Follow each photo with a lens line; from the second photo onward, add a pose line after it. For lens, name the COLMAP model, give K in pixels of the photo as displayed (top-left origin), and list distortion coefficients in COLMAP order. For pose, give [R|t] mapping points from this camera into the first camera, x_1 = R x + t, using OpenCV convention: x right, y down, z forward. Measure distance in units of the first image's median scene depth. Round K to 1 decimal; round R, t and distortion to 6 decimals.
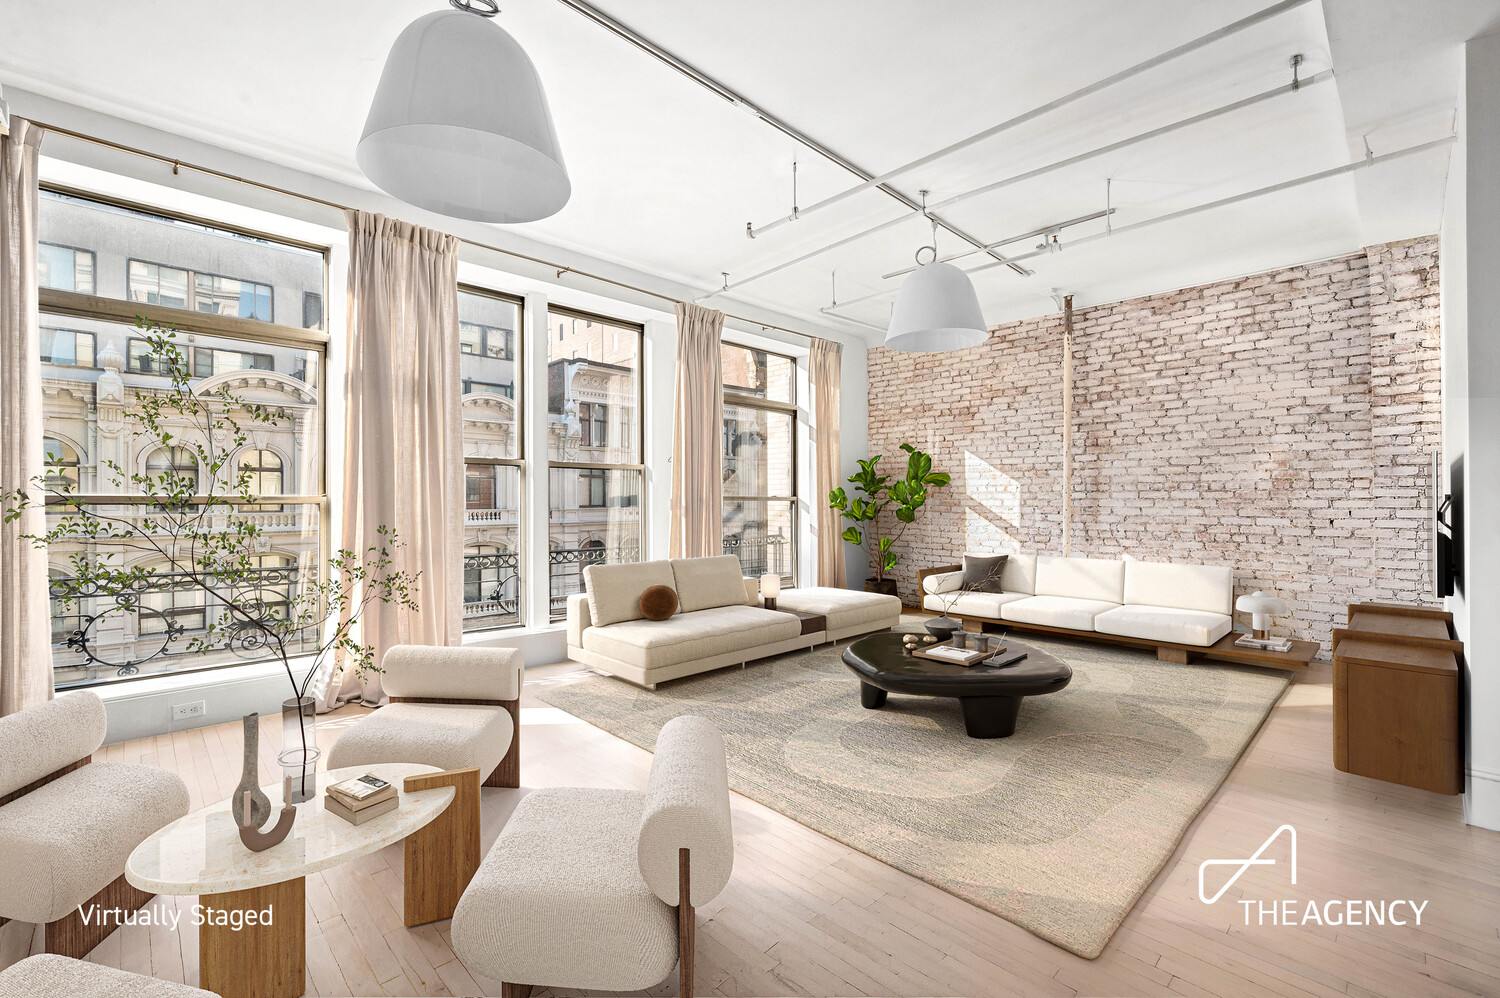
lens RADIAL K [[613.3, 0, 733.4], [0, 613.3, 487.8], [0, 0, 1]] dist [0.001269, 0.000041]
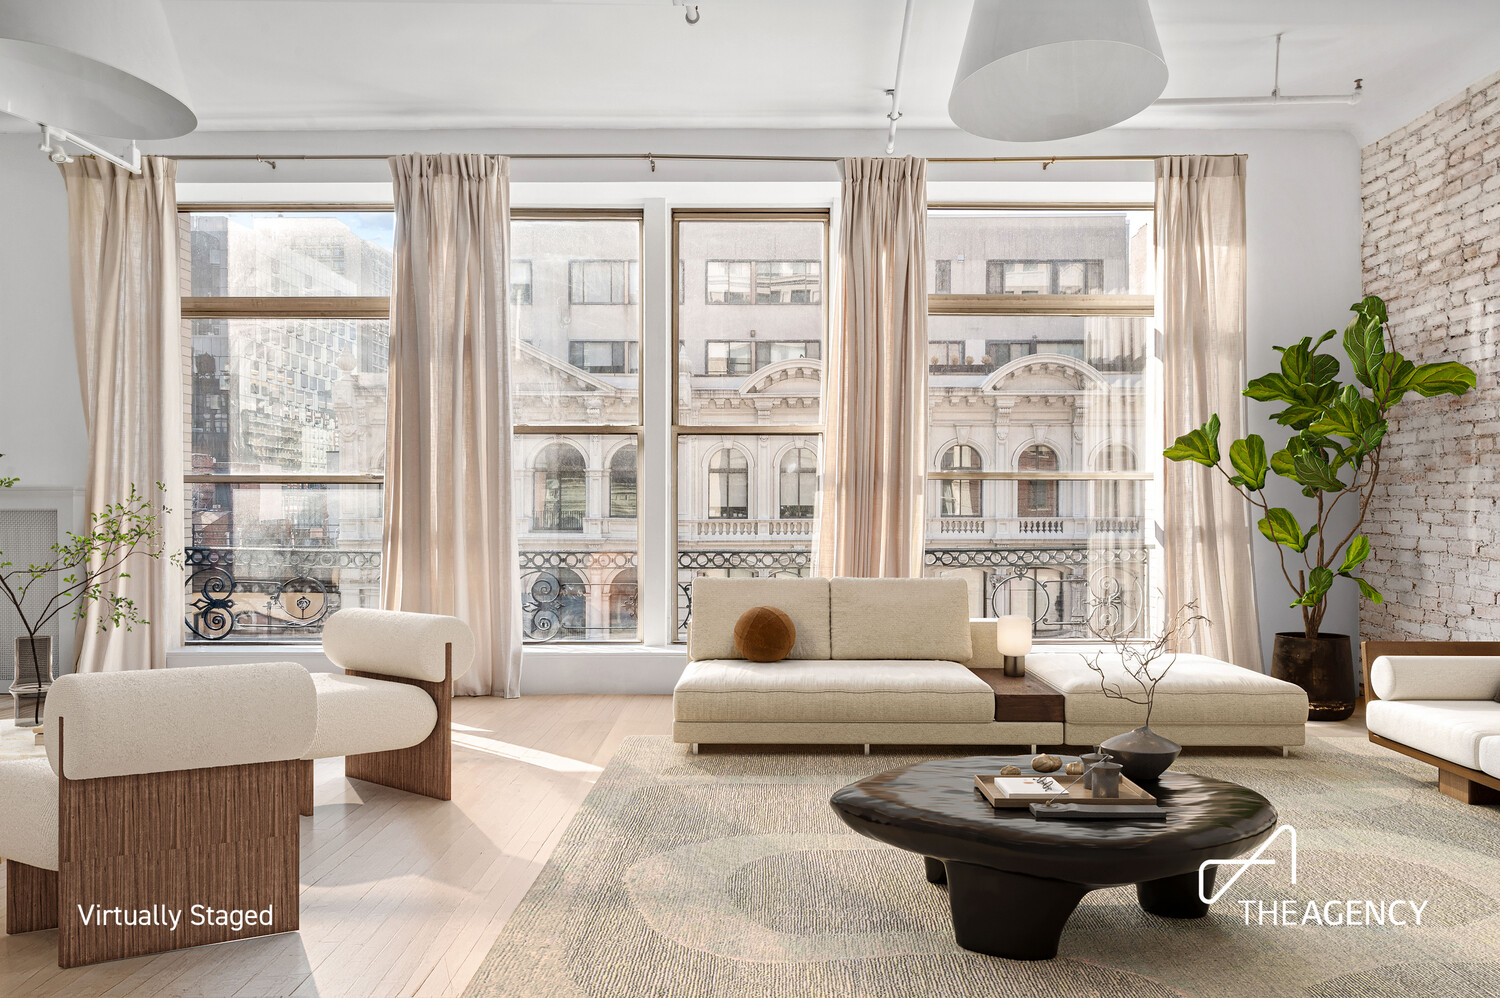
lens RADIAL K [[872.5, 0, 750.0], [0, 872.5, 499.0], [0, 0, 1]] dist [-0.004275, 0.002394]
pose [[0.738704, -0.005597, -0.674007, 0.347263], [0.013688, 0.999884, 0.006699, 0.028112], [0.673891, -0.014174, 0.738694, 0.218655]]
